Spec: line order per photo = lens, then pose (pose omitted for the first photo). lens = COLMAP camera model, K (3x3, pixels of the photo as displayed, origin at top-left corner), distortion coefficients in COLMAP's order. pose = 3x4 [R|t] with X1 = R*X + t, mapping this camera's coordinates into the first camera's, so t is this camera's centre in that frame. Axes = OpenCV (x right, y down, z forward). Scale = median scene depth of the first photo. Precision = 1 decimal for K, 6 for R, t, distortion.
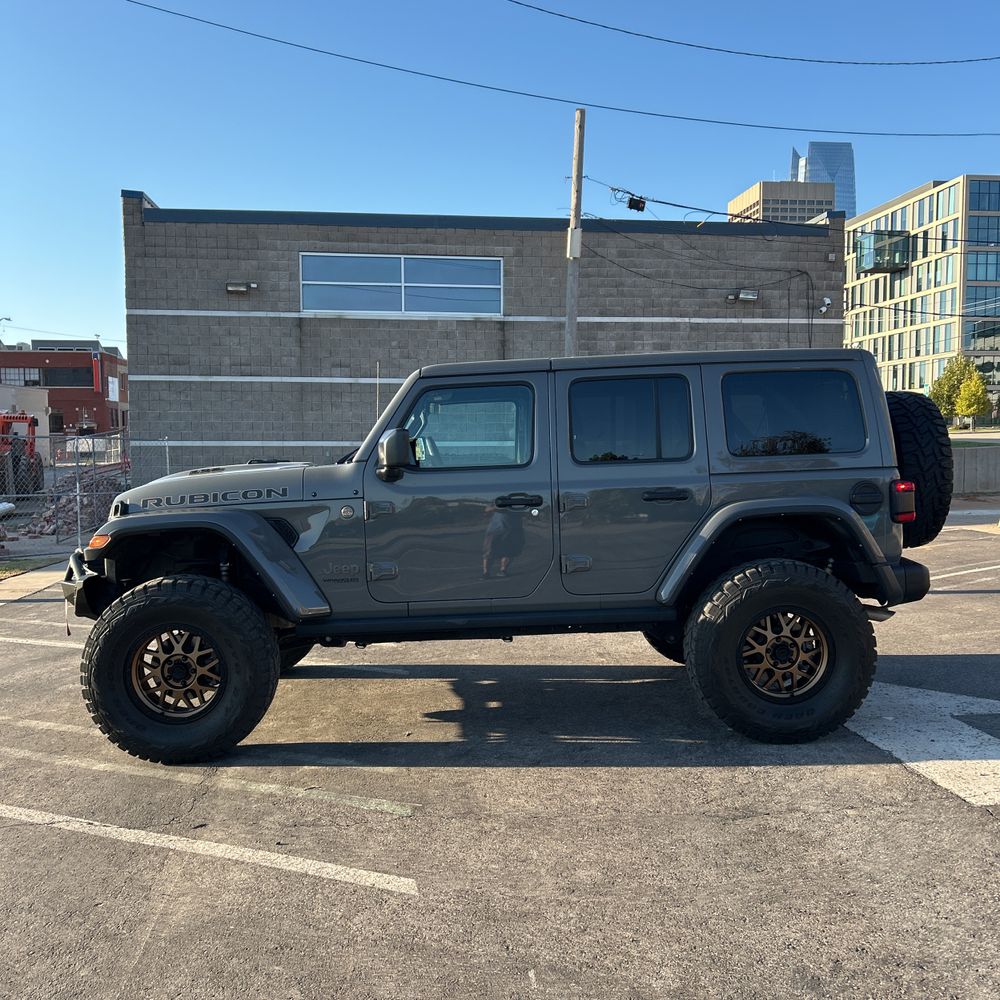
lens RADIAL K [[979.8, 0, 504.2], [0, 979.8, 501.8], [0, 0, 1]] dist [0.054671, -0.059438]
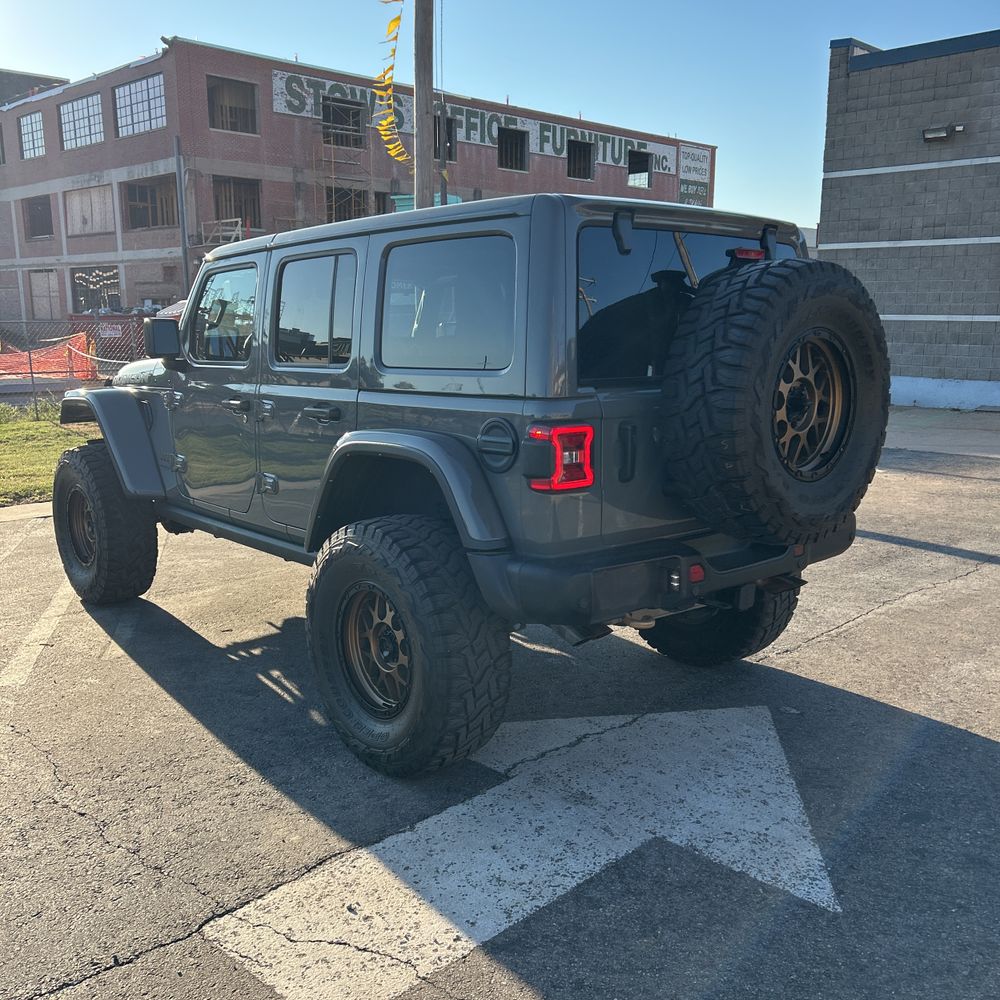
lens RADIAL K [[979.8, 0, 504.2], [0, 979.8, 501.8], [0, 0, 1]] dist [0.054671, -0.059438]
pose [[0.637114, 0.156502, -0.754714, 0.189657], [-0.056150, 0.985991, 0.157061, -0.014740], [0.768722, -0.057688, 0.636976, 0.136984]]
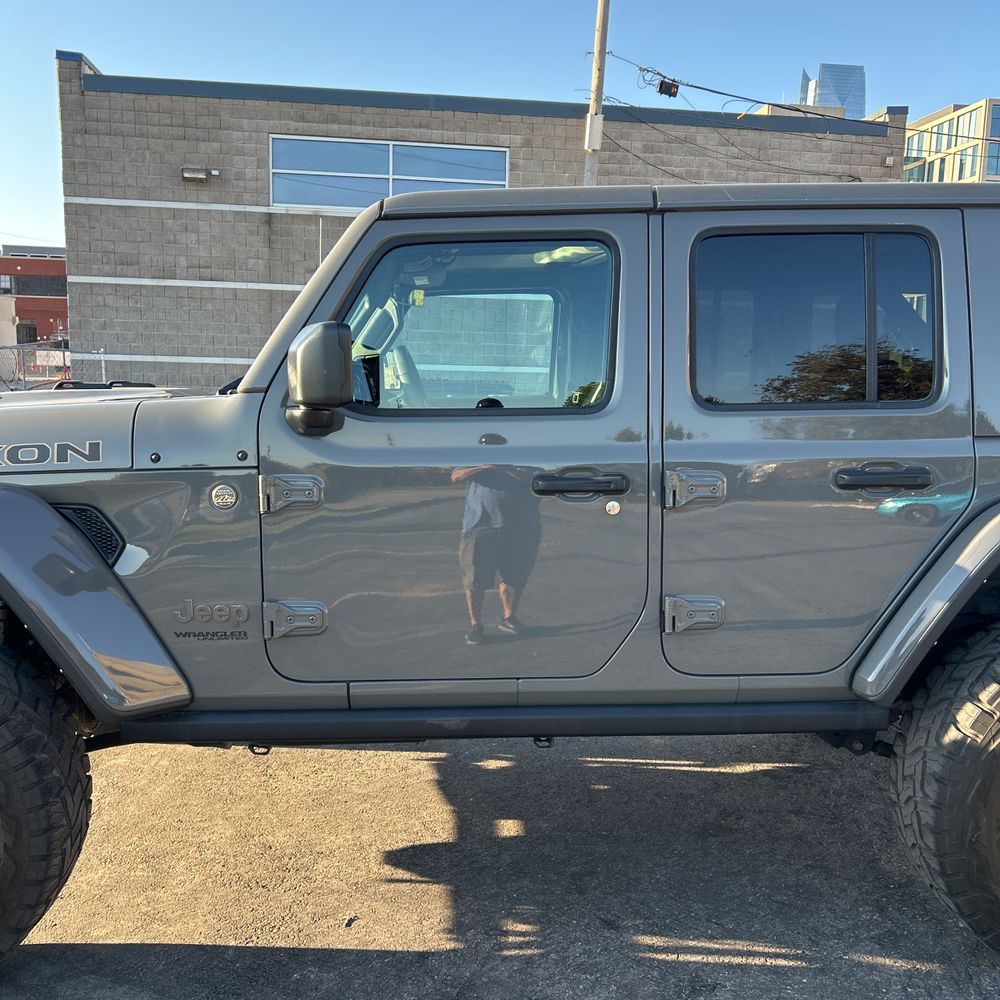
lens RADIAL K [[999.1, 0, 514.5], [0, 999.1, 503.7], [0, 0, 1]] dist [0.013618, 0.012414]
pose [[0.999508, 0.024572, 0.019474, -0.006001], [-0.025953, 0.996909, 0.074153, -0.005819], [-0.017591, -0.074622, 0.997057, 0.113033]]
